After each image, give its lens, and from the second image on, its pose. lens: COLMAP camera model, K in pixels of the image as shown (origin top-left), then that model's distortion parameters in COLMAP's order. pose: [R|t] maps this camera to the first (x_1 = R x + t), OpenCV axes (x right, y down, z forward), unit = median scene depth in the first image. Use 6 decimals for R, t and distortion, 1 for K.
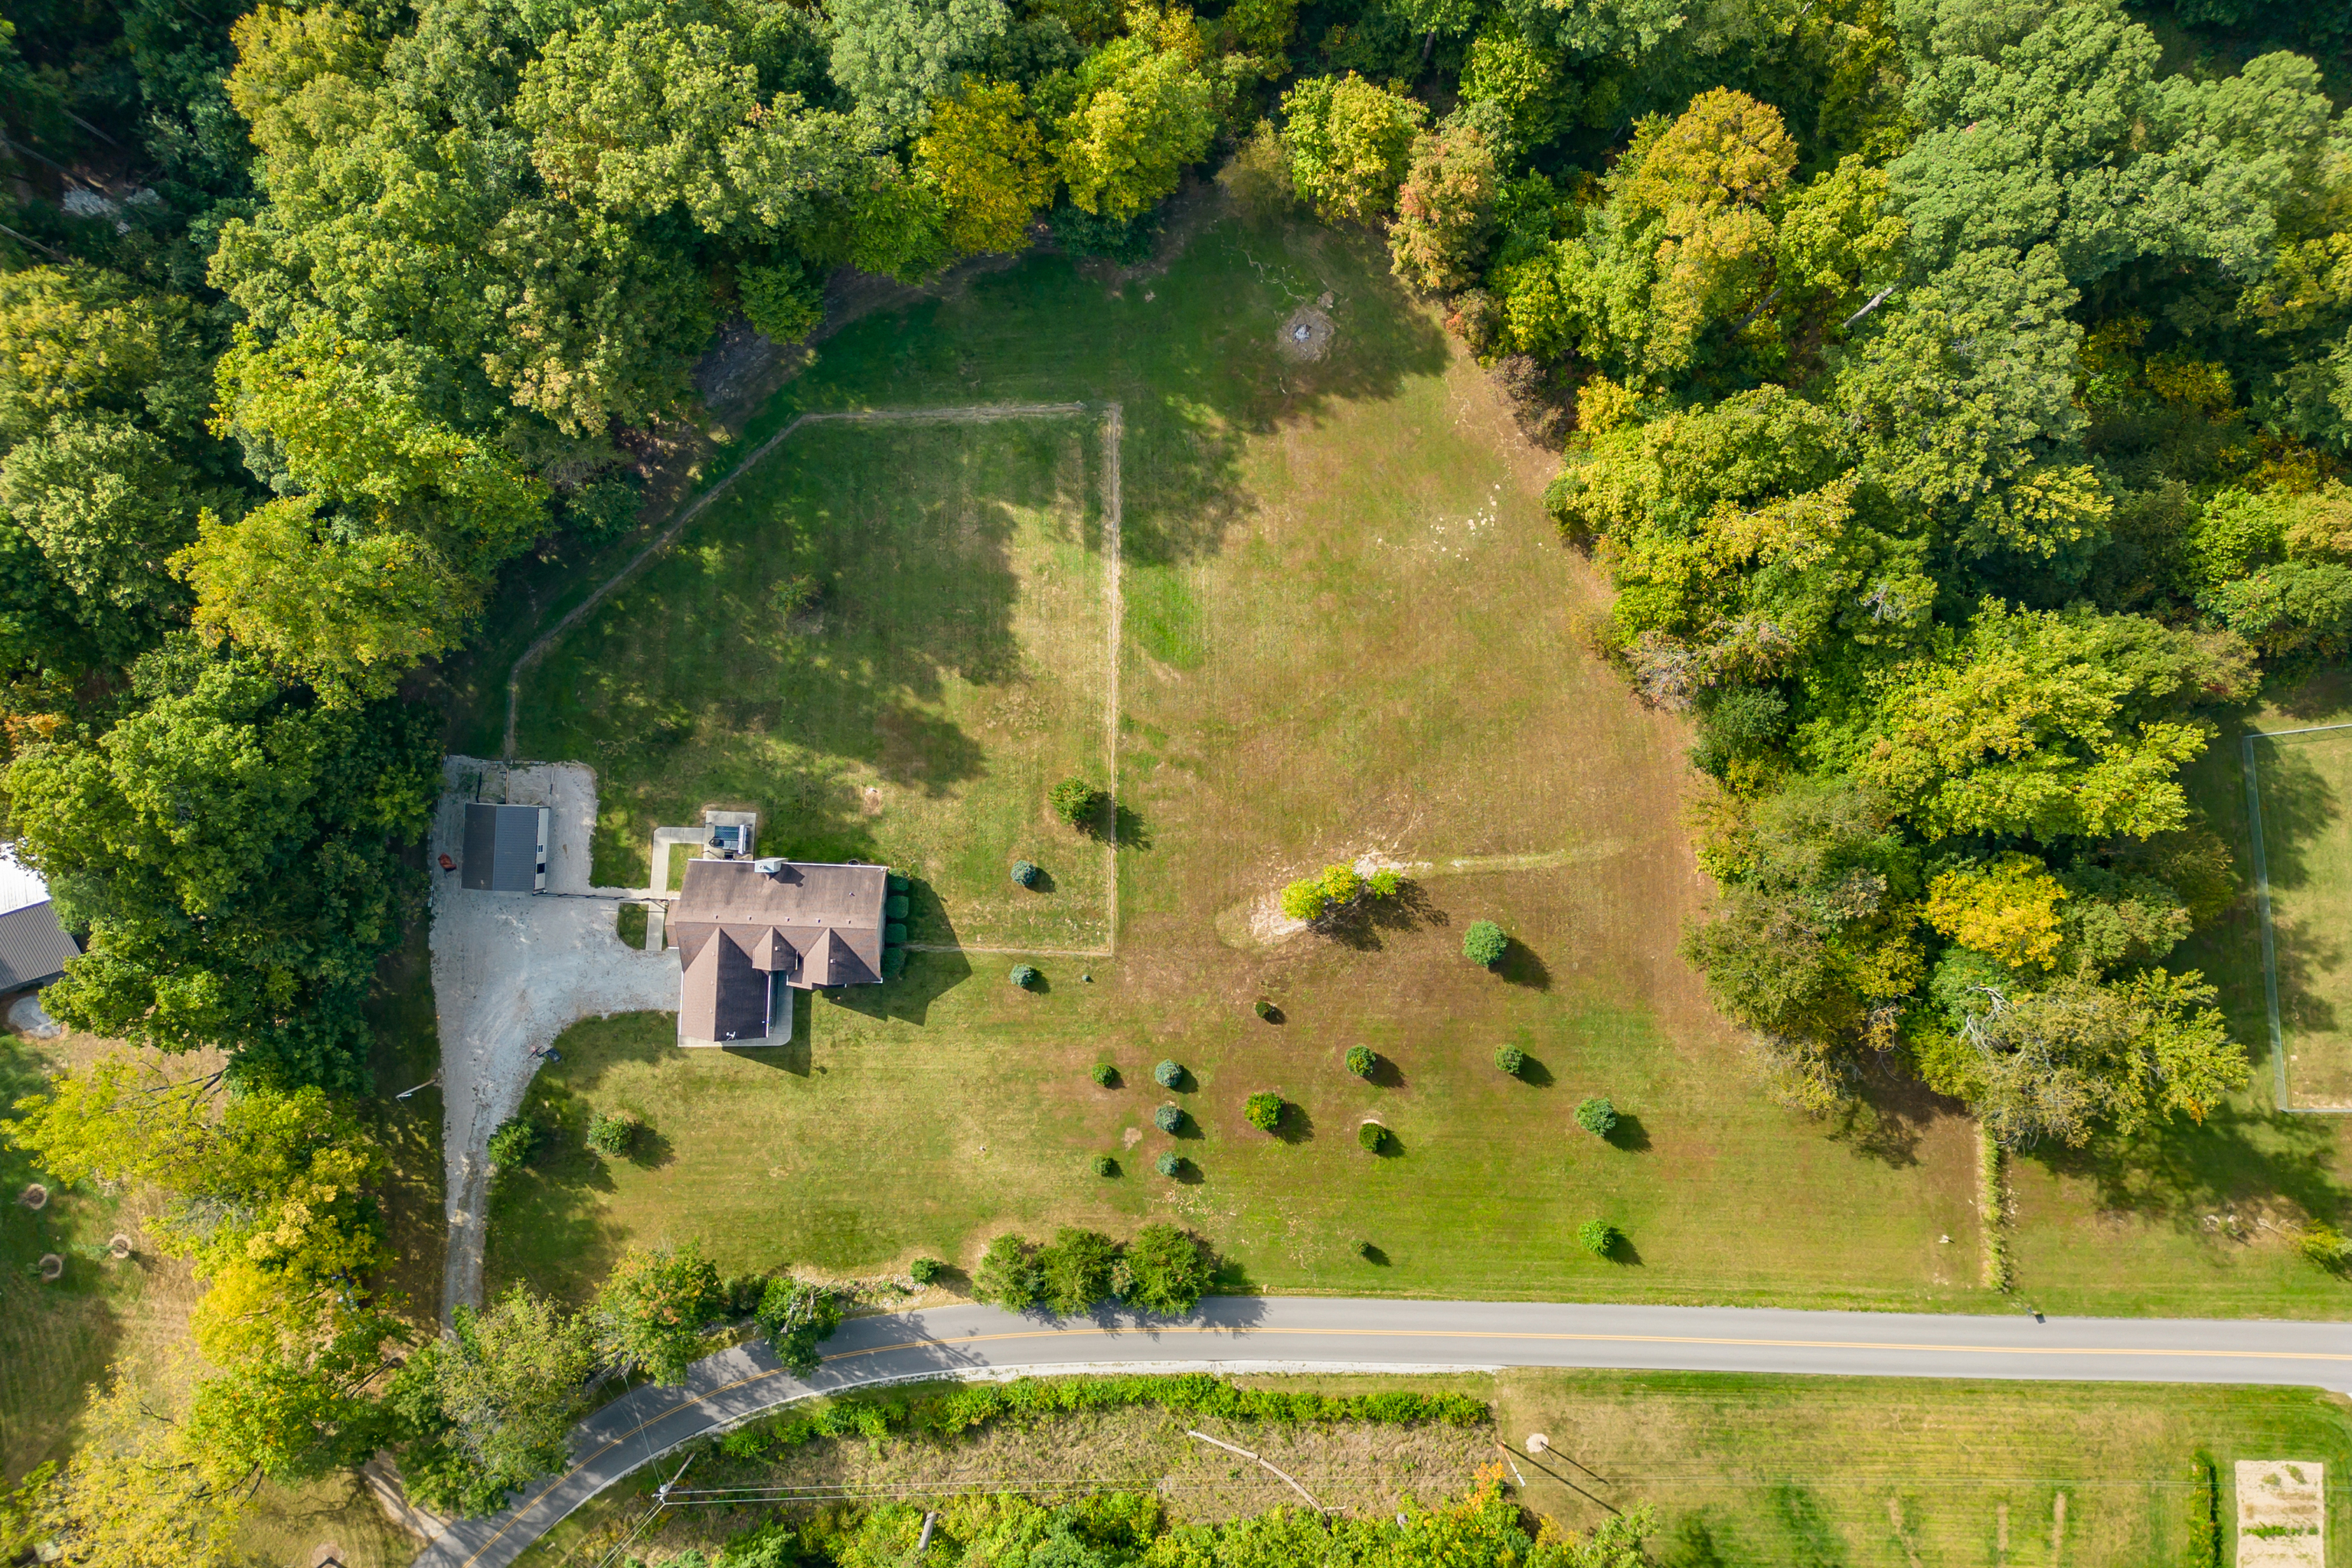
lens RADIAL K [[1654.2, 0, 1181.1], [0, 1654.2, 766.3], [0, 0, 1]] dist [0.078946, -0.080779]
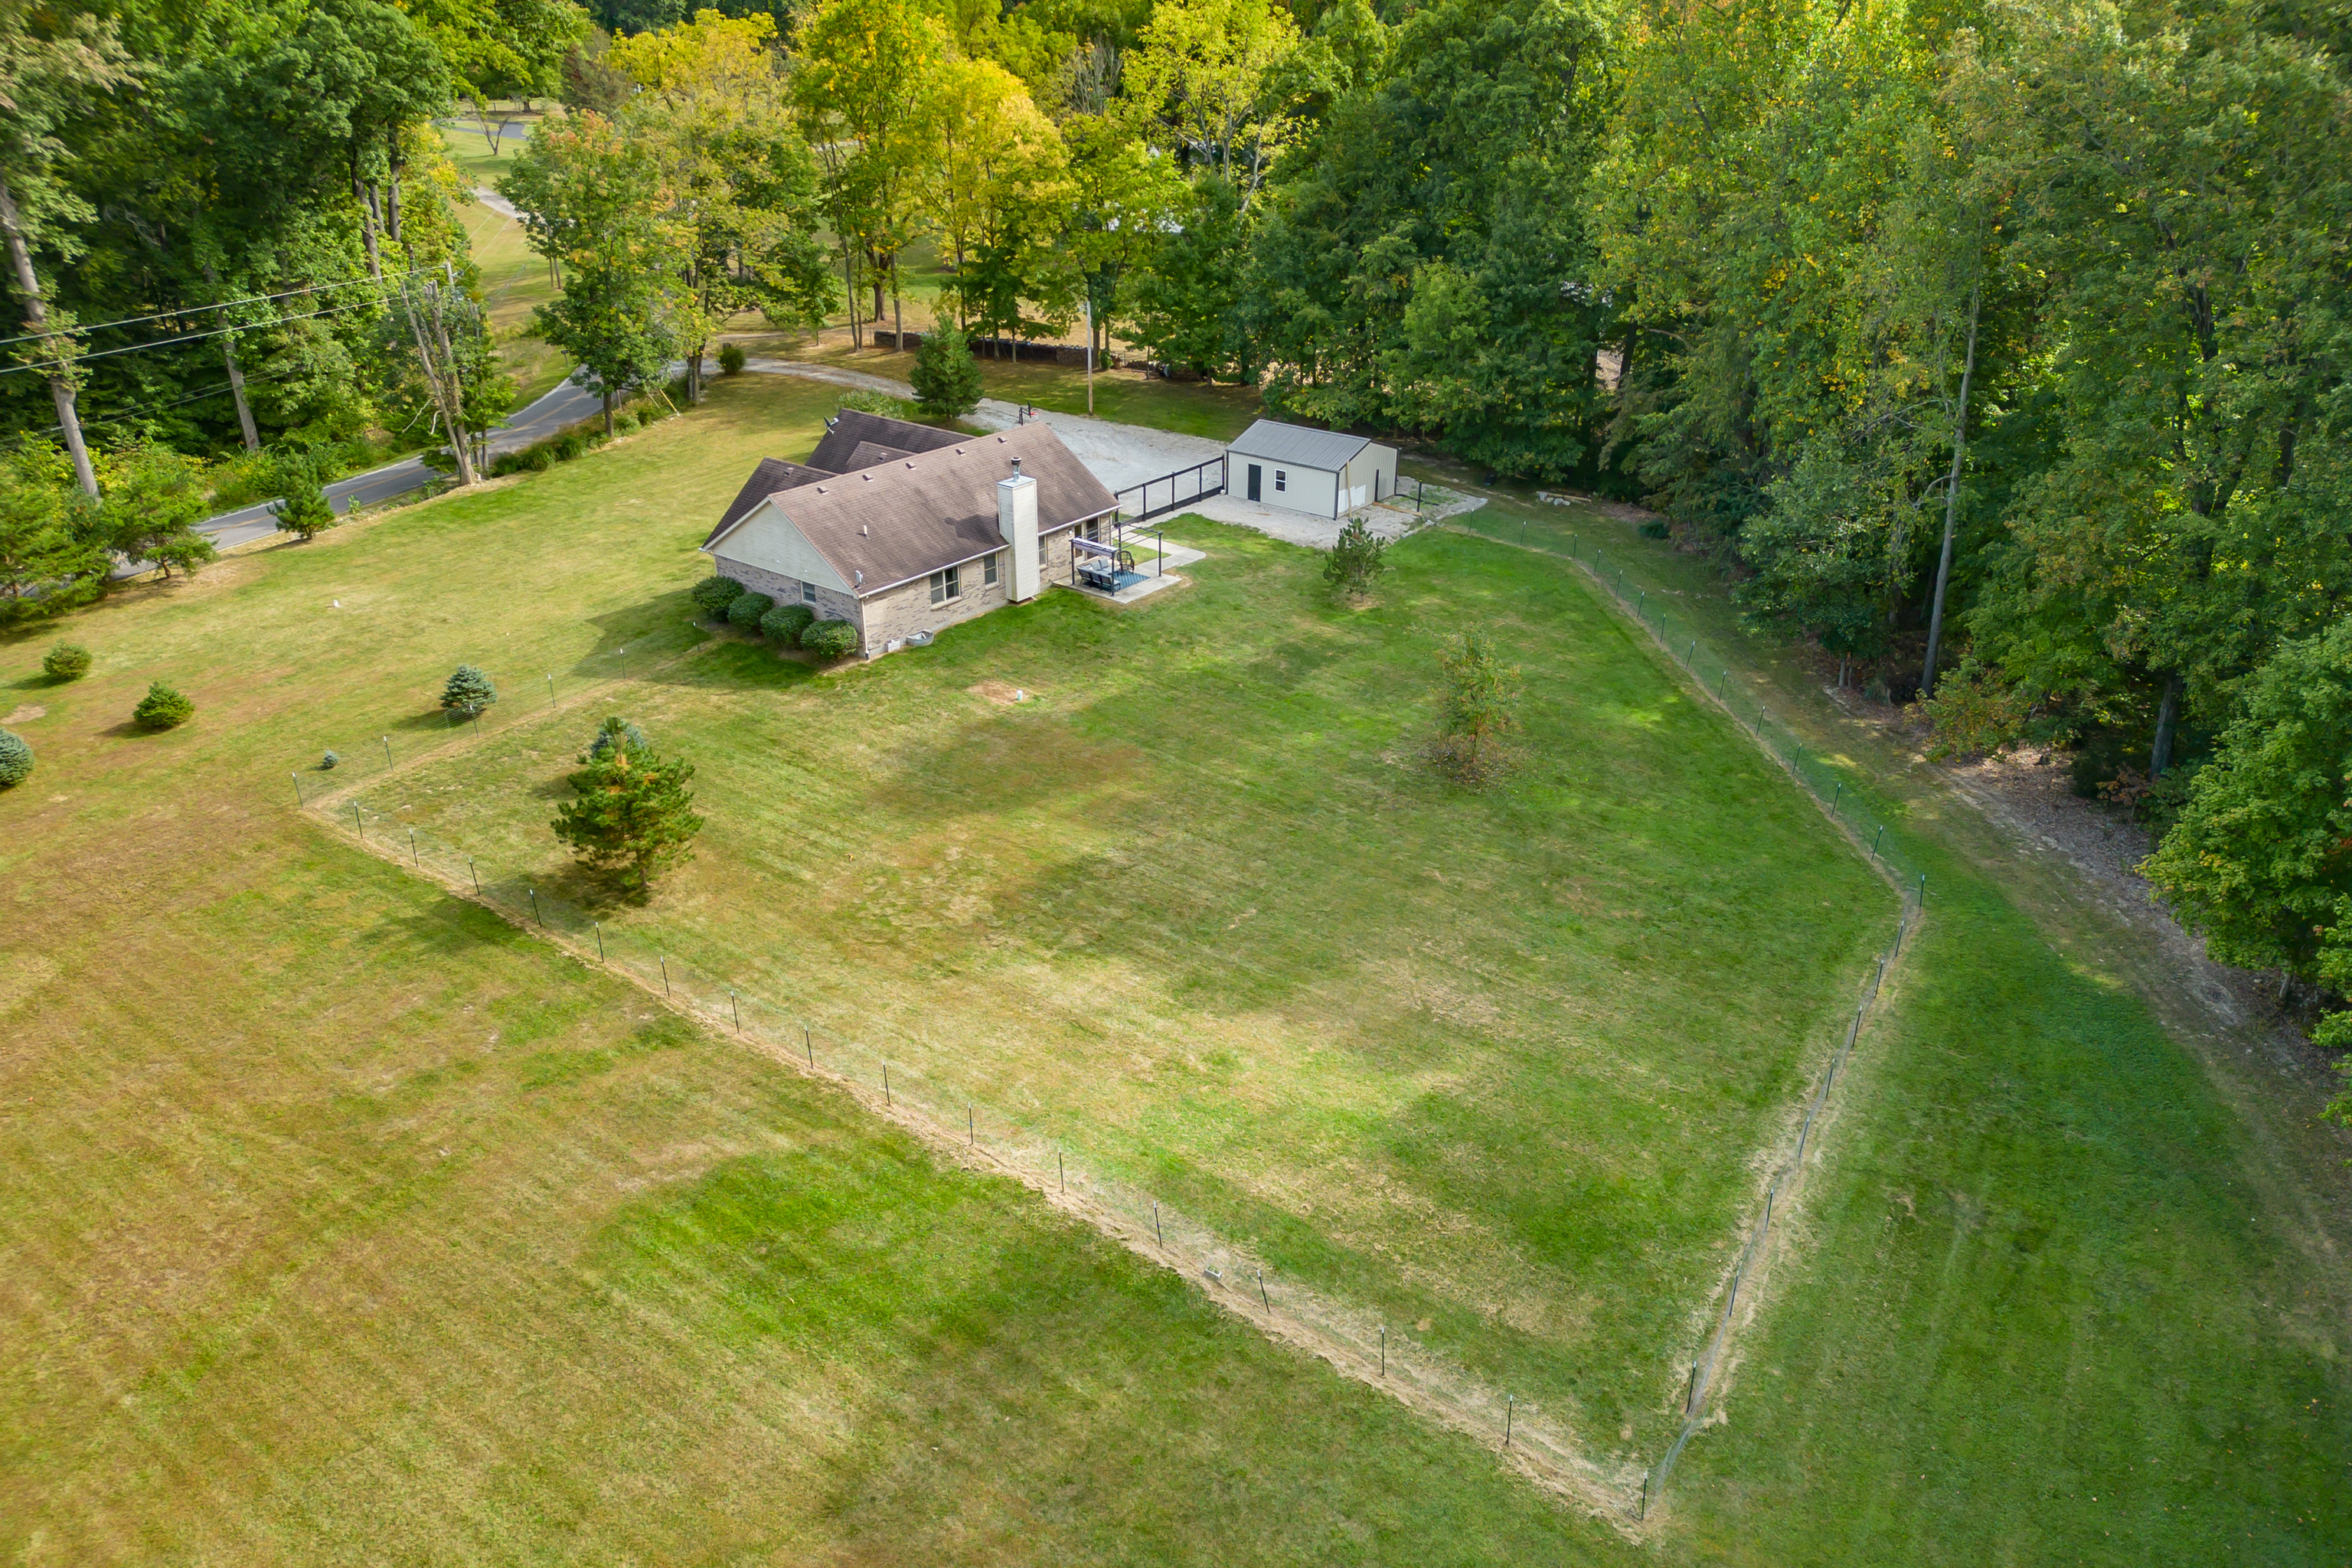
lens RADIAL K [[1654.2, 0, 1181.1], [0, 1654.2, 766.3], [0, 0, 1]] dist [0.078946, -0.080779]
pose [[-0.572965, 0.323096, -0.753206, 0.136978], [-0.819488, -0.239613, 0.520601, -0.265282], [-0.012274, 0.915529, 0.402064, 0.840443]]
